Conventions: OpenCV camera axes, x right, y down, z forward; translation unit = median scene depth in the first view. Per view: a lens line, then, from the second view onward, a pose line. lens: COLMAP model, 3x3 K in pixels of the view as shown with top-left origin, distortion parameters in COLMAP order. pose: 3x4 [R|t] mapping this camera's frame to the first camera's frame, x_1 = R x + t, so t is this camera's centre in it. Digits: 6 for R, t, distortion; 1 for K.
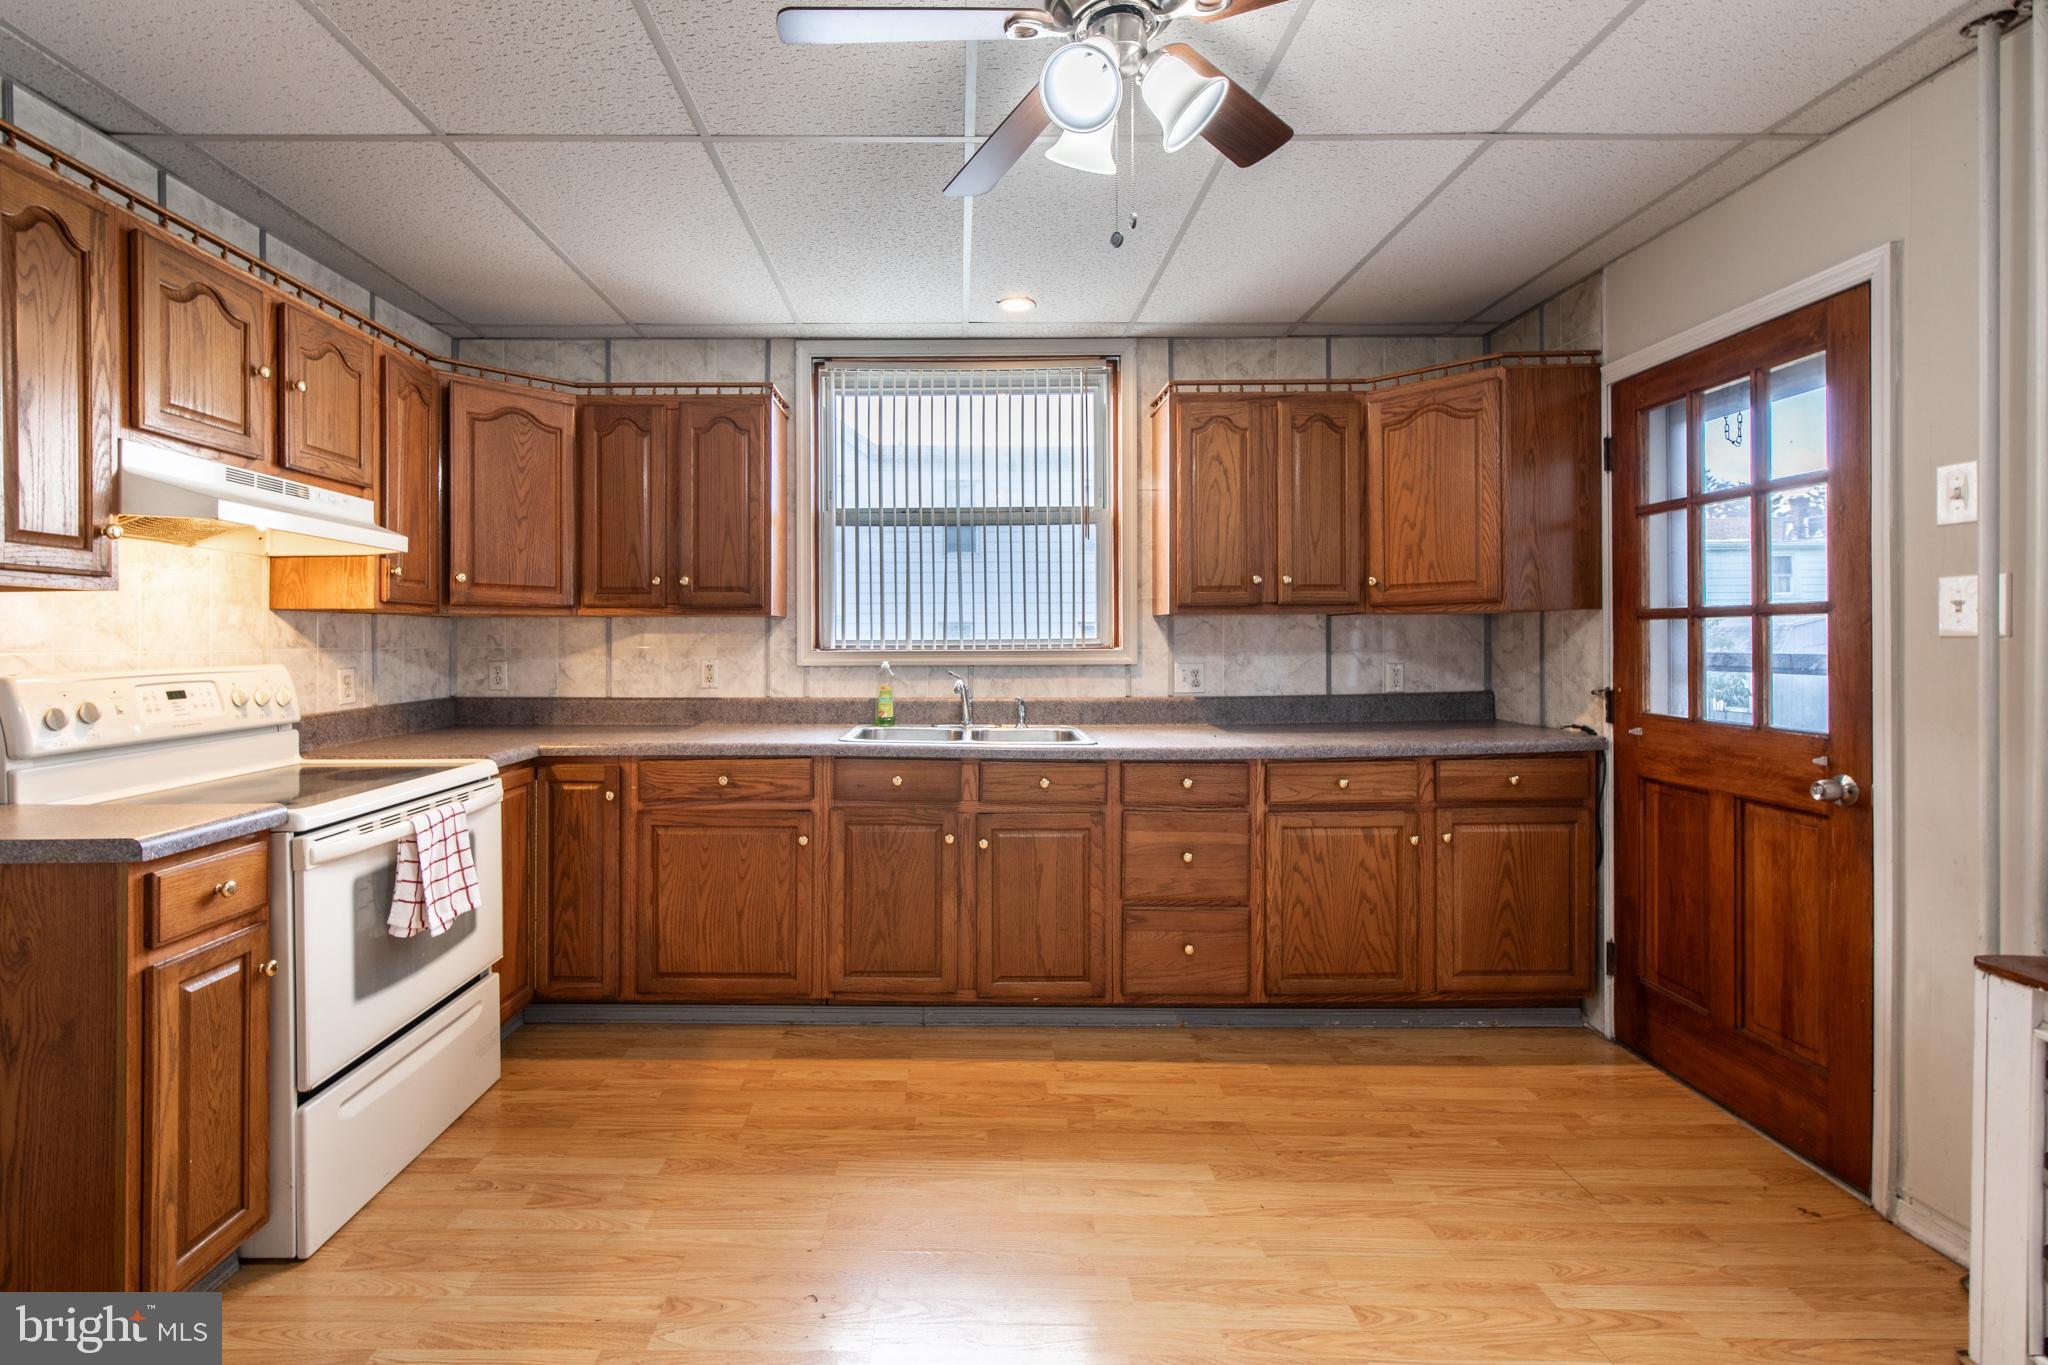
lens RADIAL K [[887.9, 0, 1029.1], [0, 887.9, 646.9], [0, 0, 1]] dist [0.000583, 0.000954]
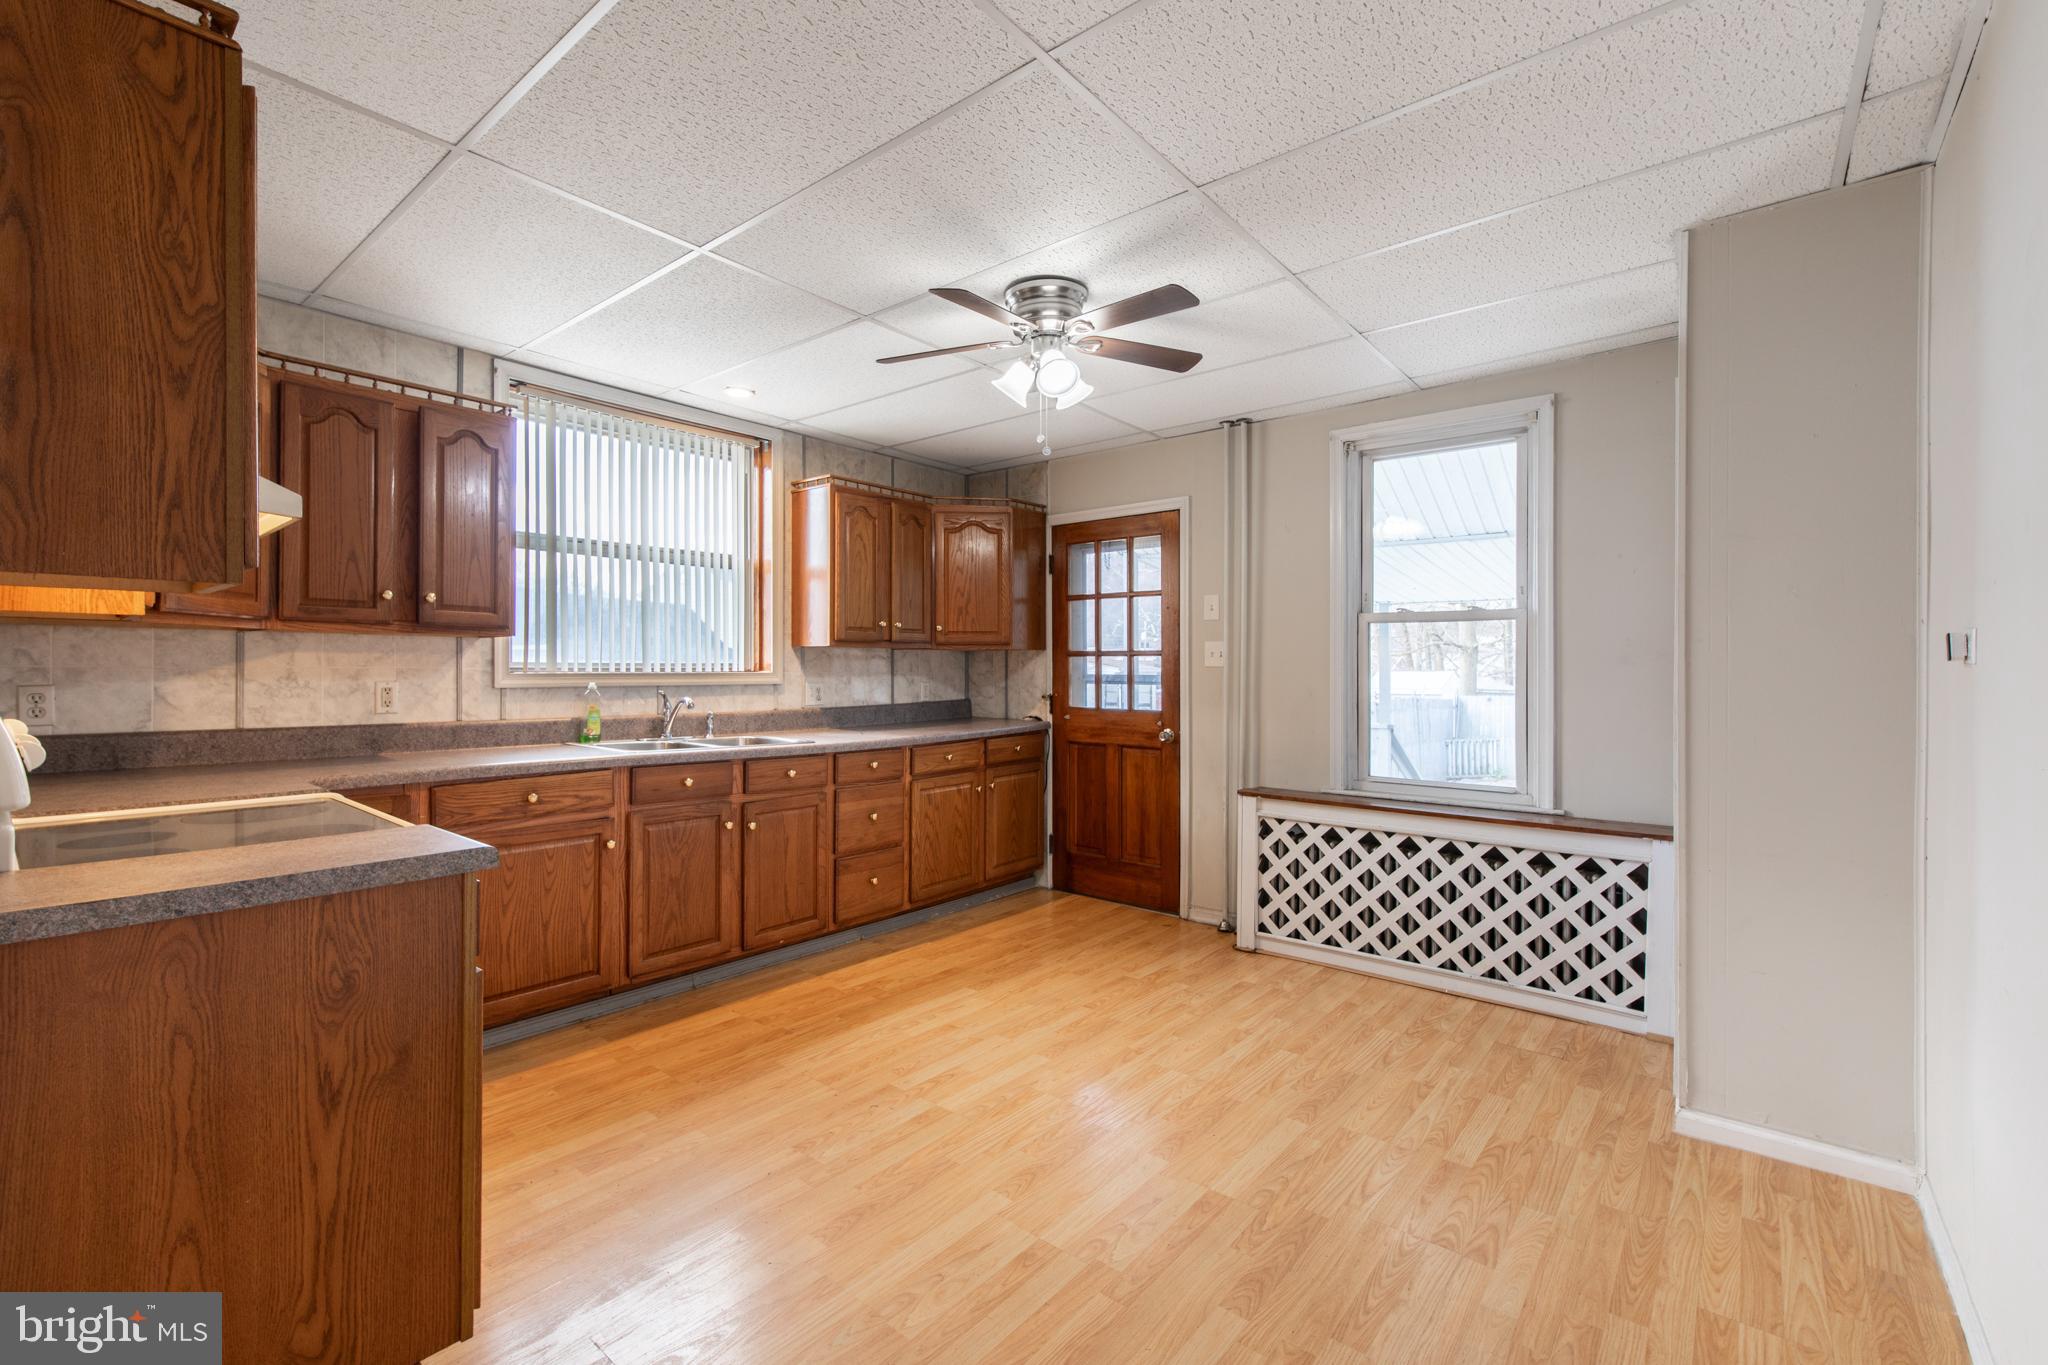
lens RADIAL K [[887.9, 0, 985.7], [0, 887.9, 671.3], [0, 0, 1]] dist [0.000583, 0.000954]
pose [[0.647962, 0.004210, 0.761661, -0.791759], [-0.001194, 0.999989, -0.004511, 0.008196], [-0.761672, 0.002013, 0.647960, -0.065711]]
